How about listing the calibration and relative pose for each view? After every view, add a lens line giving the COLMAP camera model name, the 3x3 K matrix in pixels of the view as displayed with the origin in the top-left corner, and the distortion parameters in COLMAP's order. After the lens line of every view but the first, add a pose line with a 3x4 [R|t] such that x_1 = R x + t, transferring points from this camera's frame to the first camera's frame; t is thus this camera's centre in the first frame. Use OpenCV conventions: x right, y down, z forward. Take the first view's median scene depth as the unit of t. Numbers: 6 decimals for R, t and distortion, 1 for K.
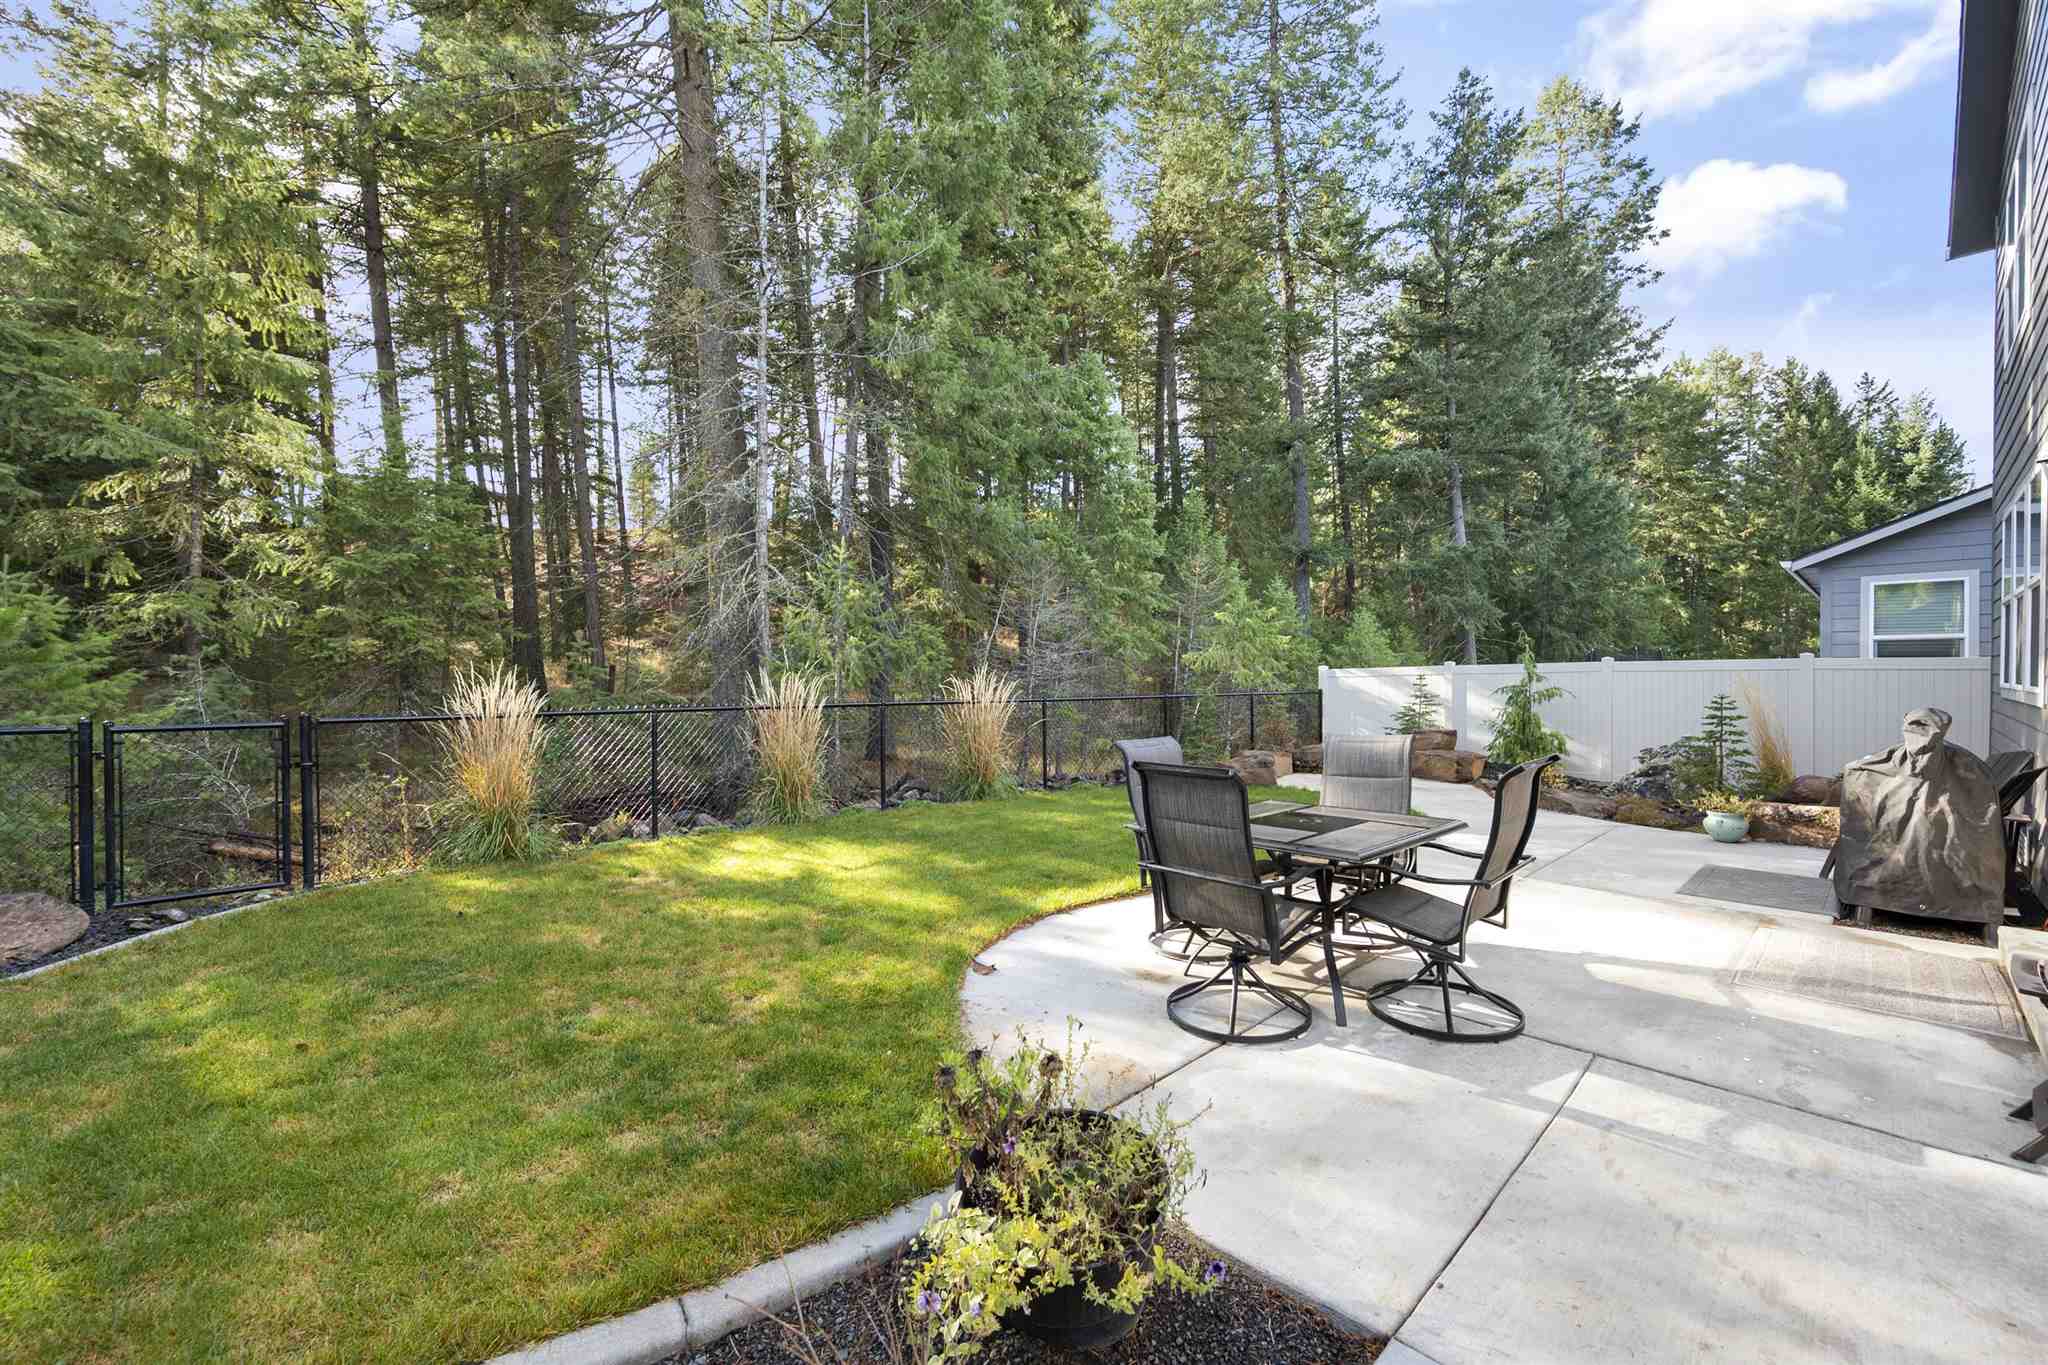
lens RADIAL K [[839.6, 0, 1056.8], [0, 839.6, 665.5], [0, 0, 1]] dist [-0.009558, 0.000059]
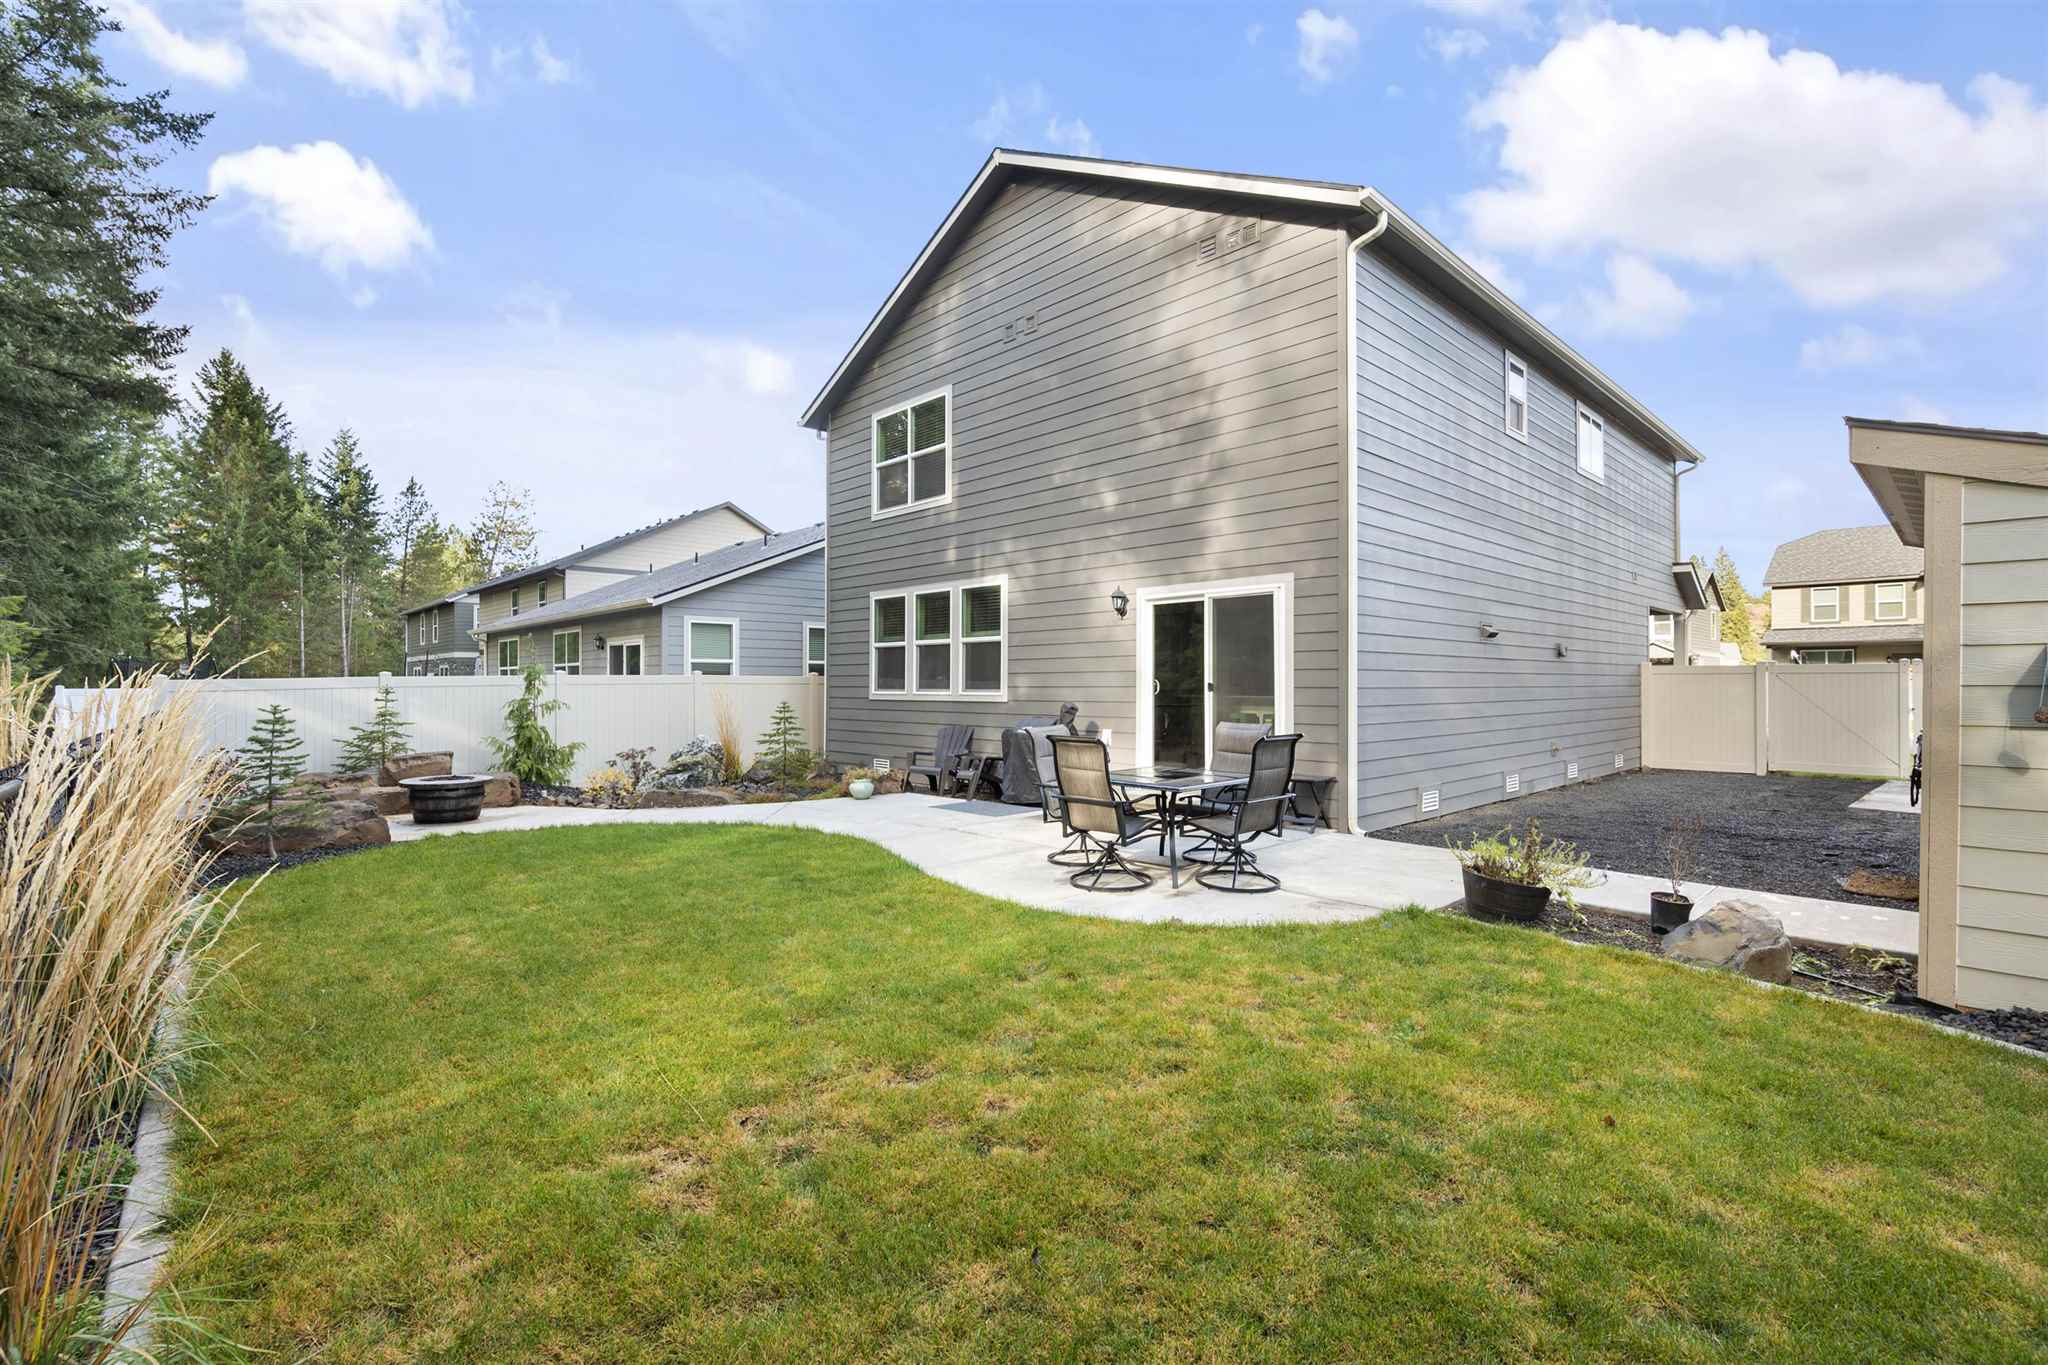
lens RADIAL K [[911.3, 0, 1031.3], [0, 911.3, 678.3], [0, 0, 1]] dist [0.001506, -0.000305]
pose [[0.010418, 0.013543, 0.999854, -0.496449], [-0.004887, 0.999897, -0.013493, 0.012899], [-0.999934, -0.004746, 0.010483, 0.427645]]
